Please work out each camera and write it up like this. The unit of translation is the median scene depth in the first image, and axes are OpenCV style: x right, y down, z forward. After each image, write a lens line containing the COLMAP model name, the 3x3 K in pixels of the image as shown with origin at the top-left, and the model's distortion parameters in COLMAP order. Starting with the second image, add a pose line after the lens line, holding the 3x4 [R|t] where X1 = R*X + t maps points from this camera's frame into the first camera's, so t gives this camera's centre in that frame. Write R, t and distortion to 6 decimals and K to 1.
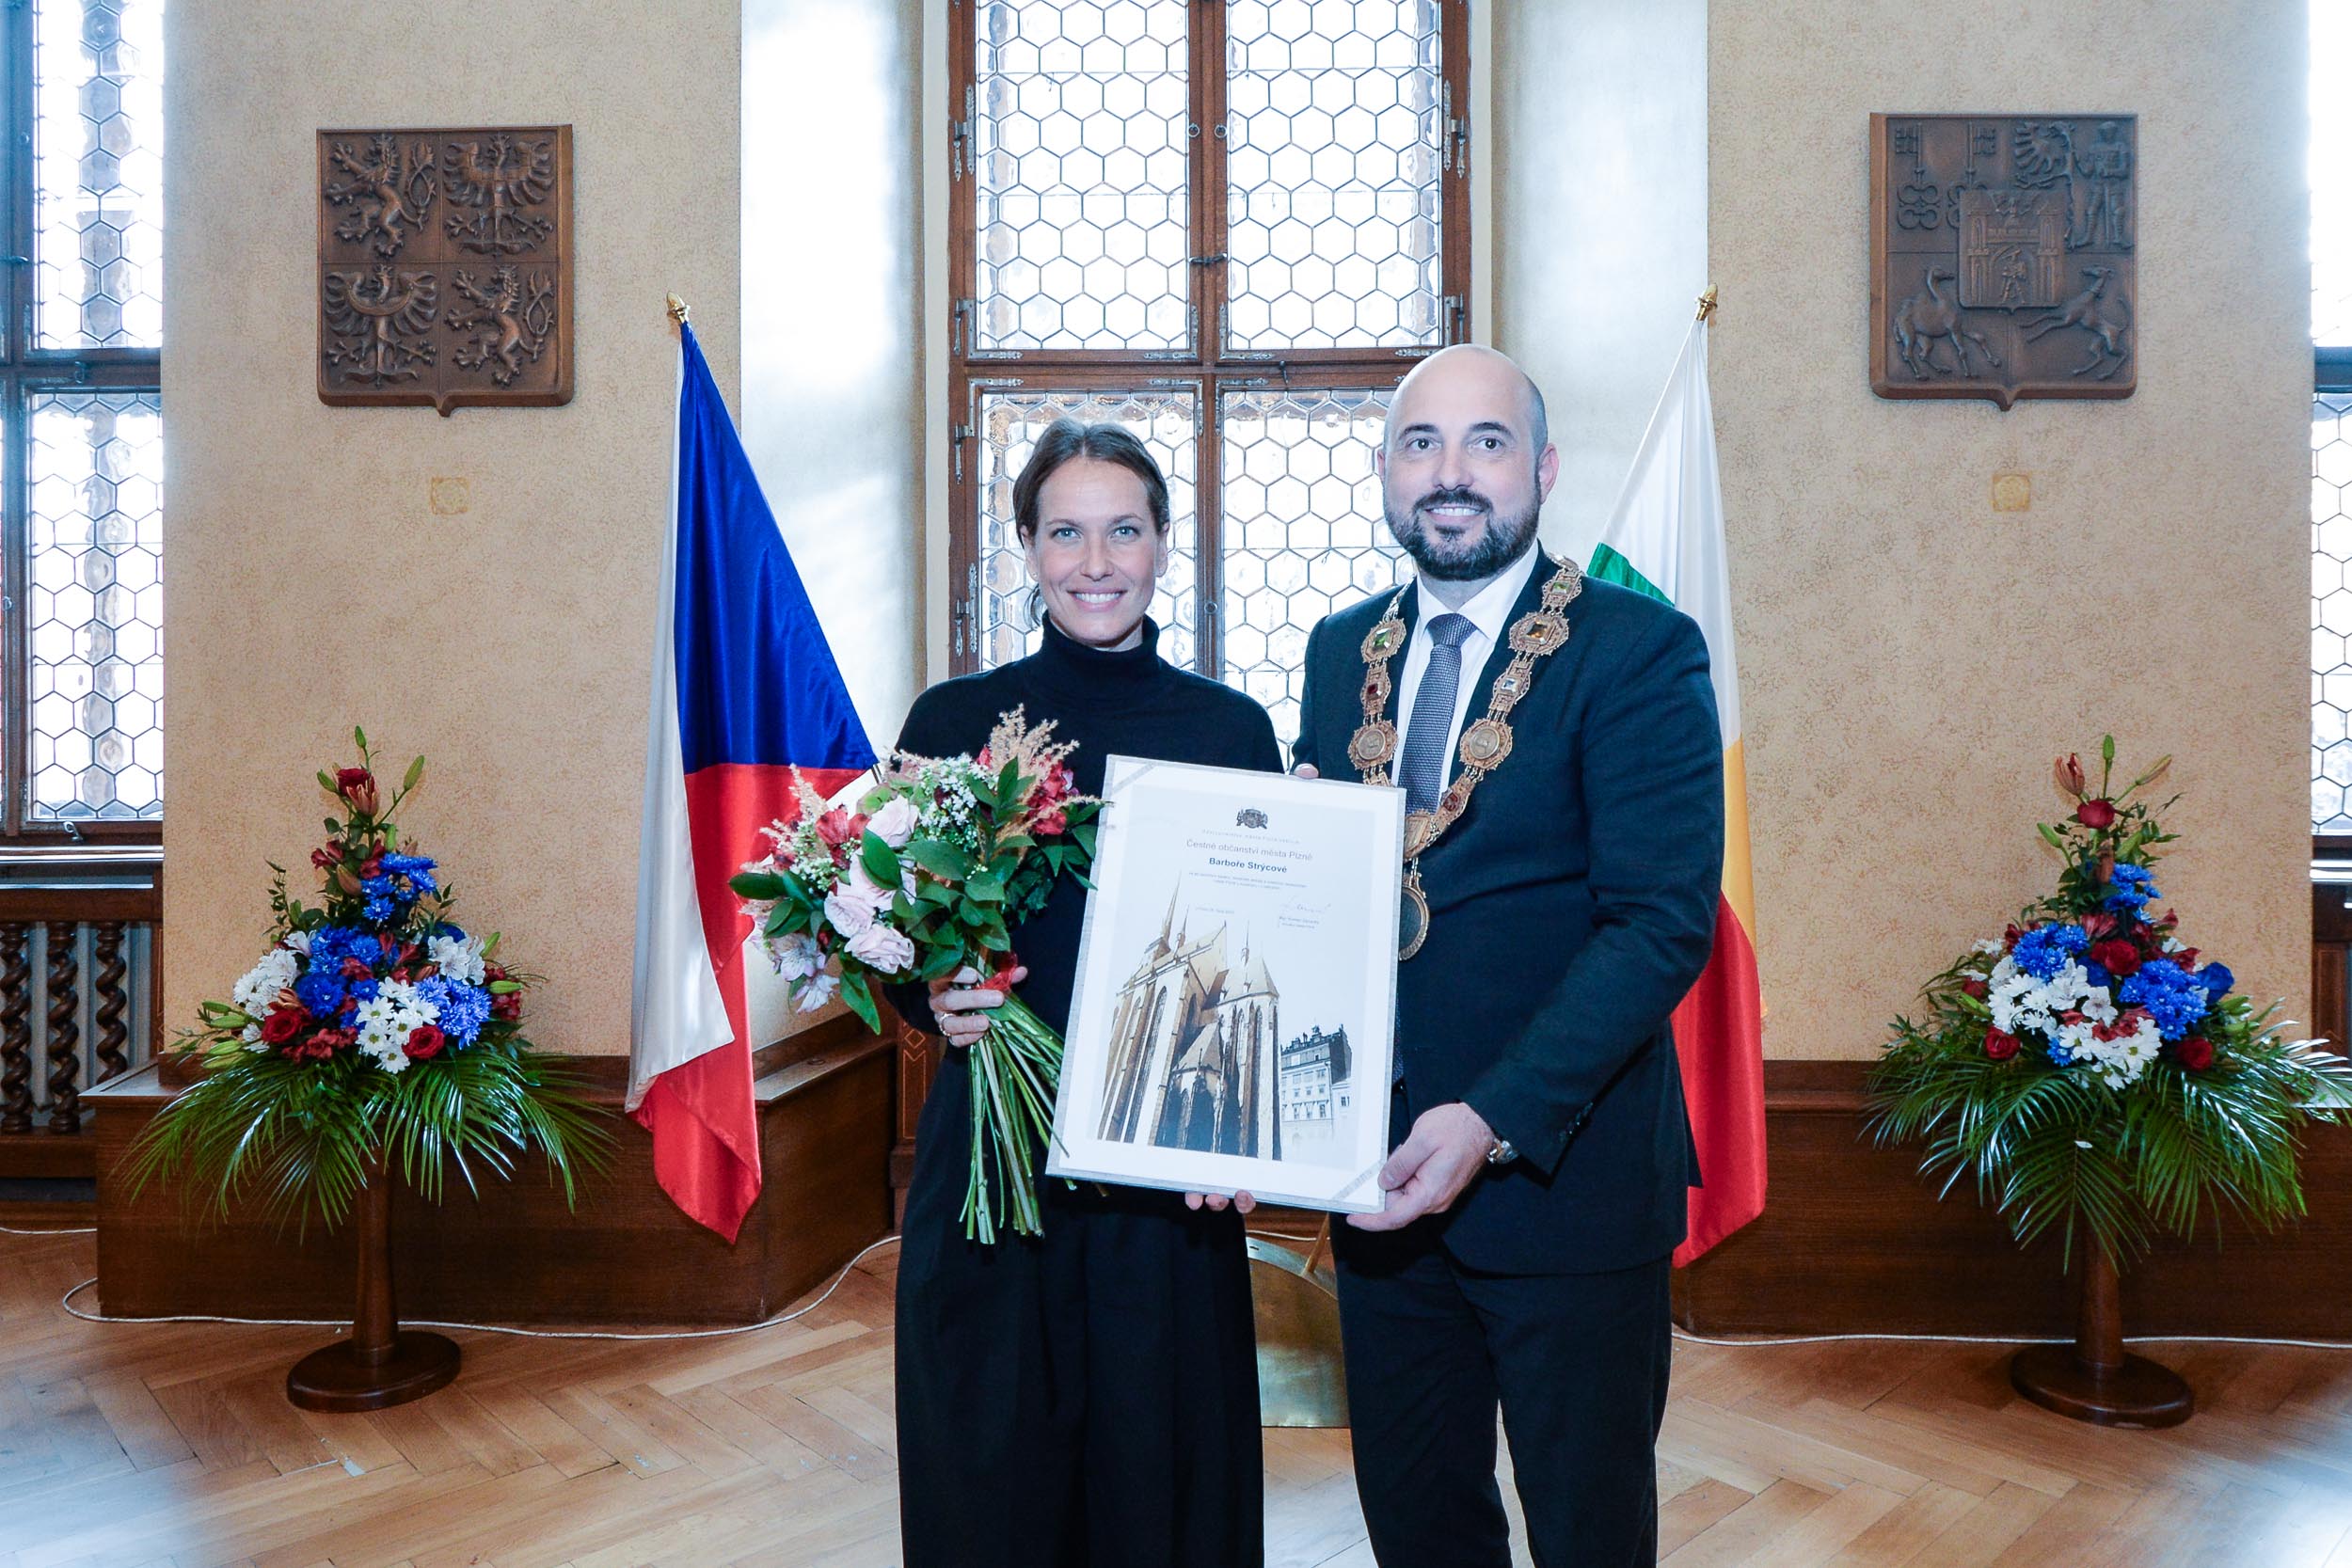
lens RADIAL K [[1945.3, 0, 1182.1], [0, 1945.3, 752.5], [0, 0, 1]] dist [0.023005, -0.077829]
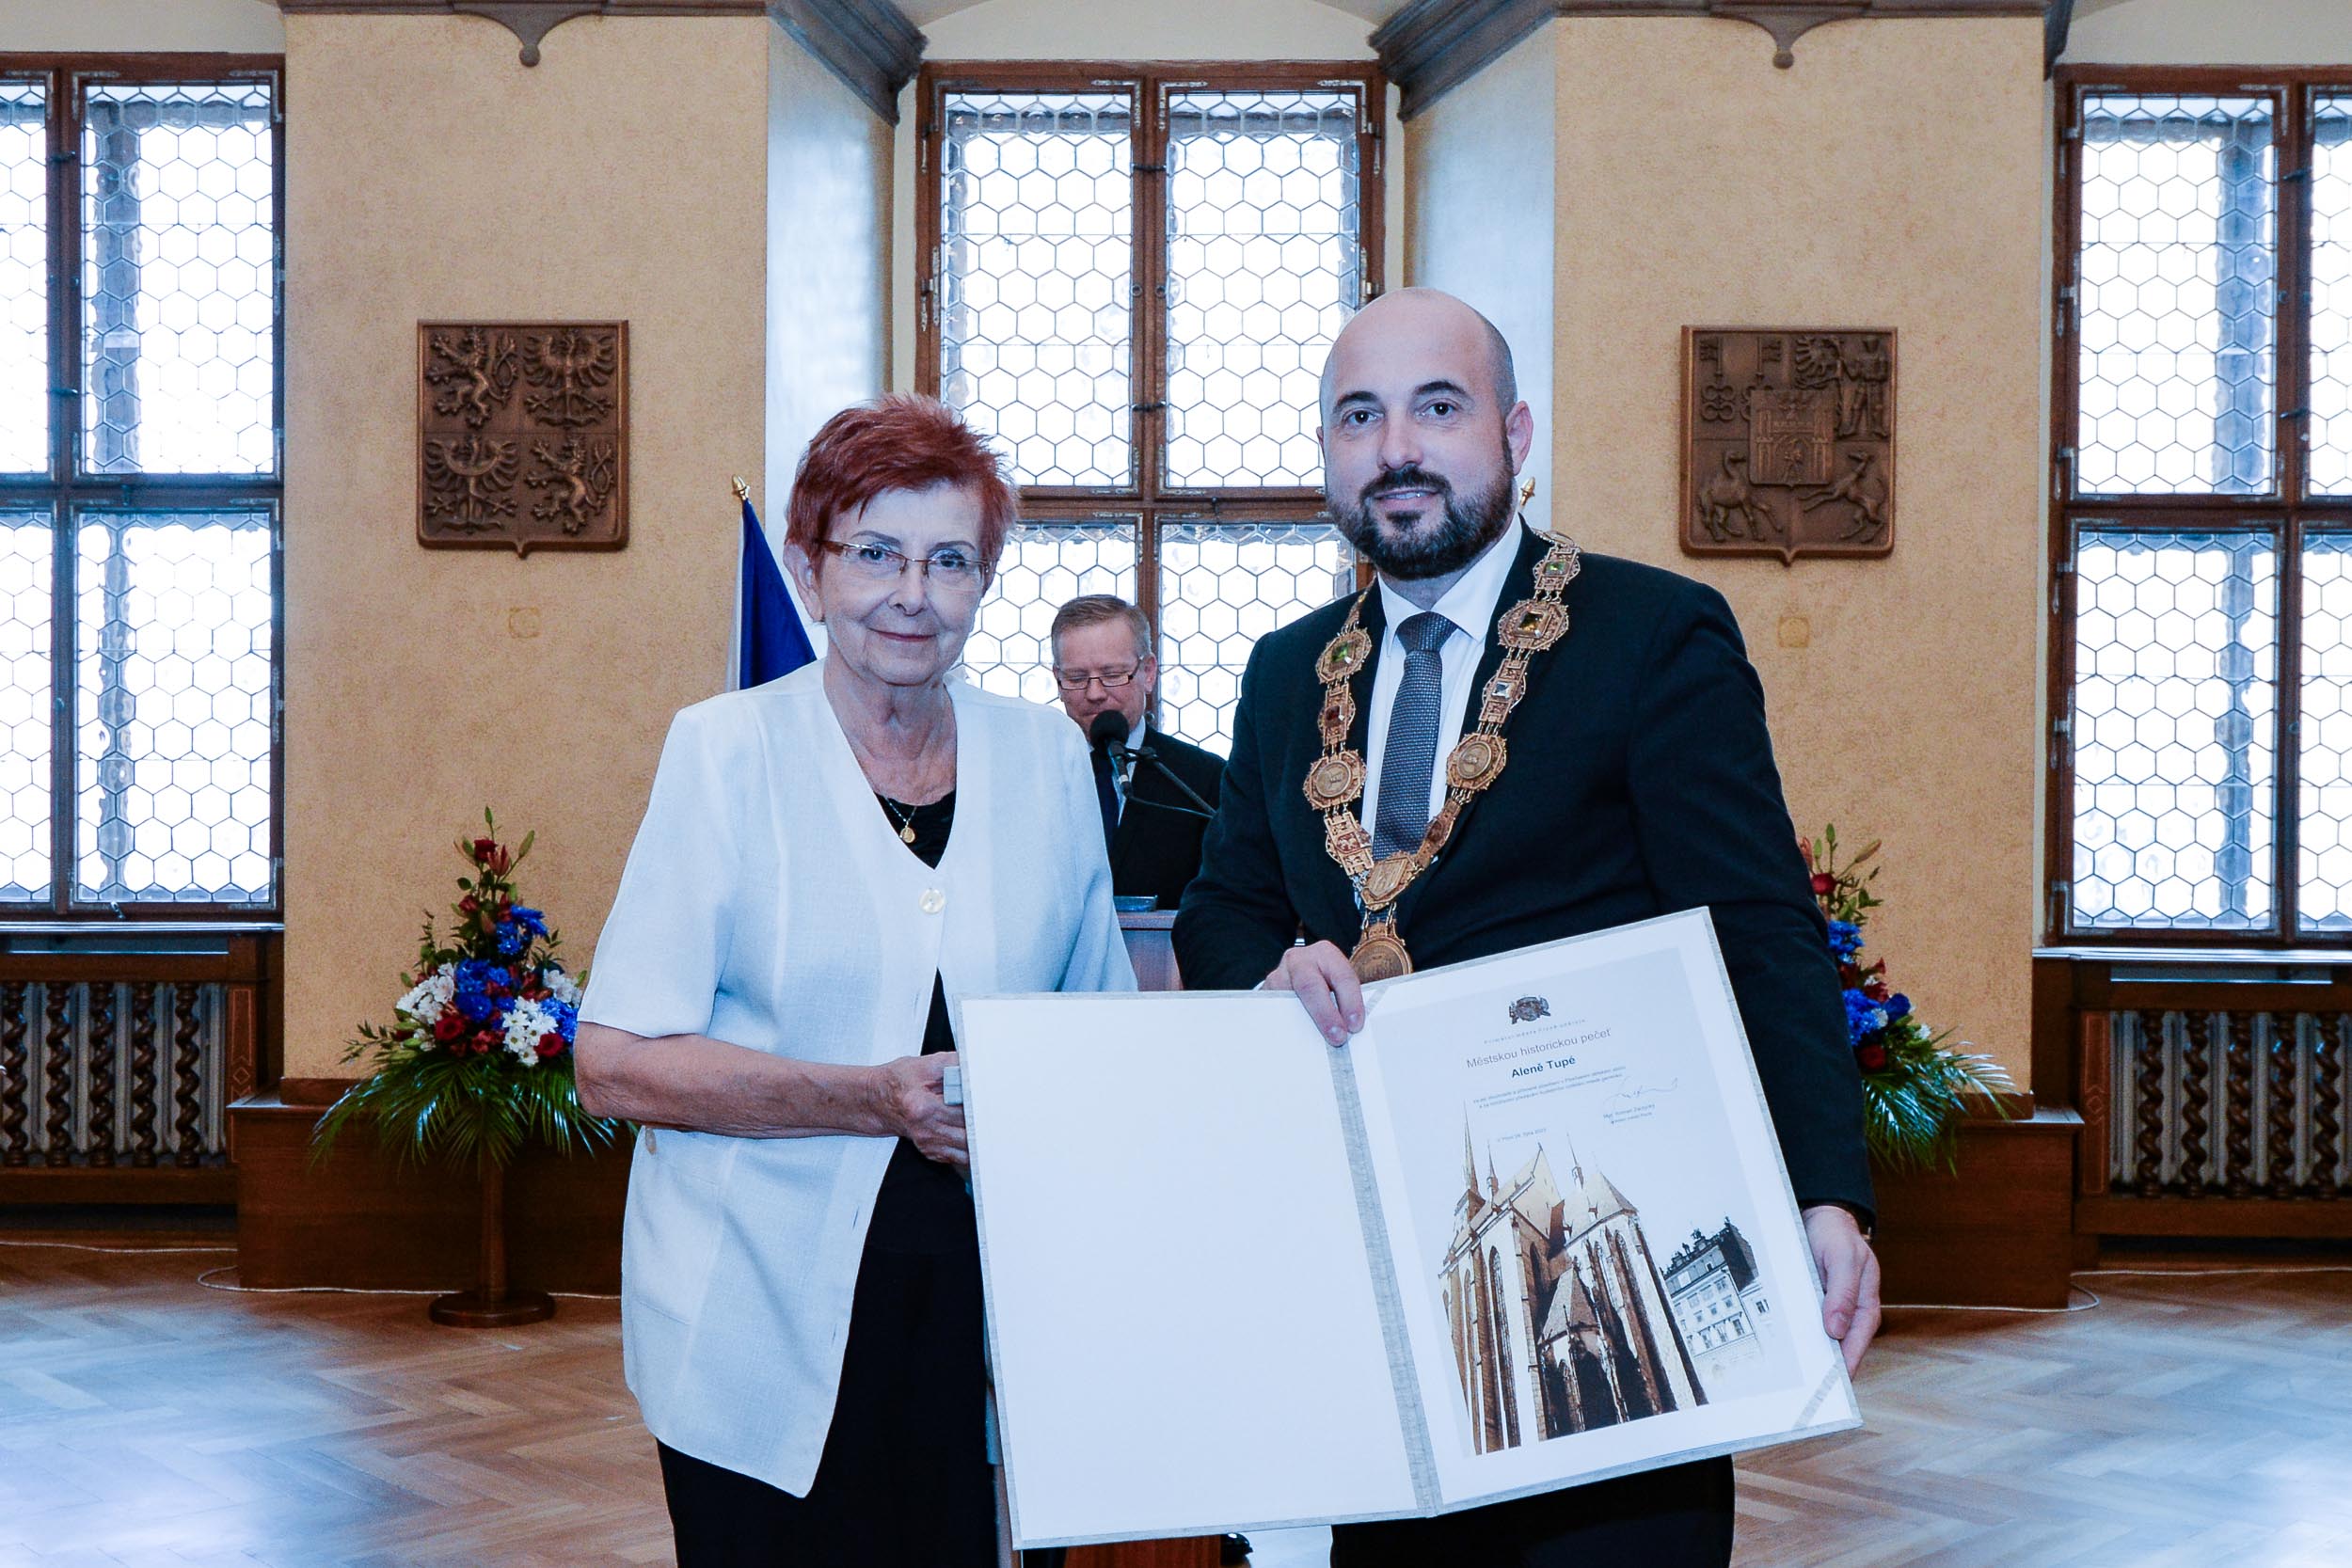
lens RADIAL K [[2407.7, 0, 1141.1], [0, 2407.7, 877.2], [0, 0, 1]] dist [0.009999, -0.033051]
pose [[0.999864, 0.007009, 0.014945, -0.011476], [-0.007047, 0.999972, 0.002483, 0.021509], [-0.014927, -0.002588, 0.999885, -0.521589]]
